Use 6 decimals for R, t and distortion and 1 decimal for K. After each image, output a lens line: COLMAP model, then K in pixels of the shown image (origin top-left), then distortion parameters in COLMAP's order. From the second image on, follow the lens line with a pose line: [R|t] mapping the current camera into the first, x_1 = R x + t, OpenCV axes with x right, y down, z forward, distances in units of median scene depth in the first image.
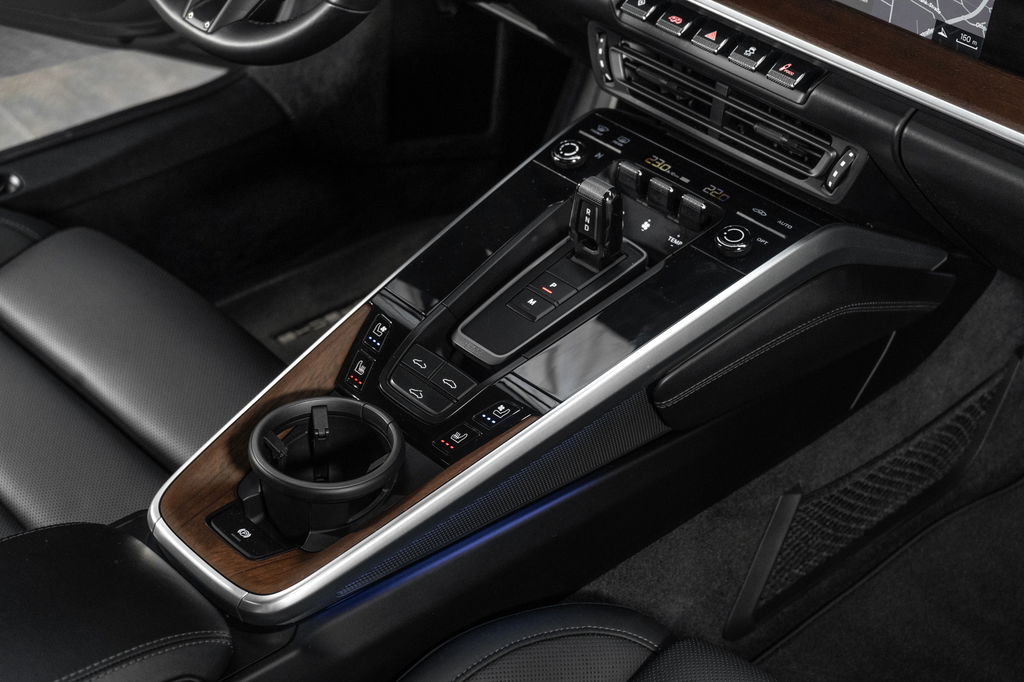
lens RADIAL K [[1720.8, 0, 512.0], [0, 1720.8, 341.0], [0, 0, 1]] dist [0.017173, 0.040797]
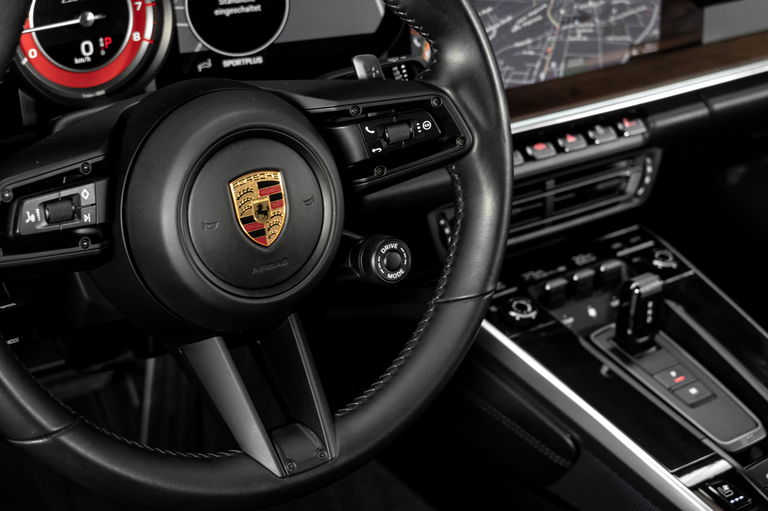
lens RADIAL K [[1290.6, 0, 384.0], [0, 1290.6, 255.5], [0, 0, 1]] dist [0.017173, 0.040797]
pose [[0.158175, -0.470799, 0.867945, -0.688387], [0.566382, 0.763287, 0.310811, -0.452515], [-0.808821, 0.442426, 0.387385, 0.785928]]
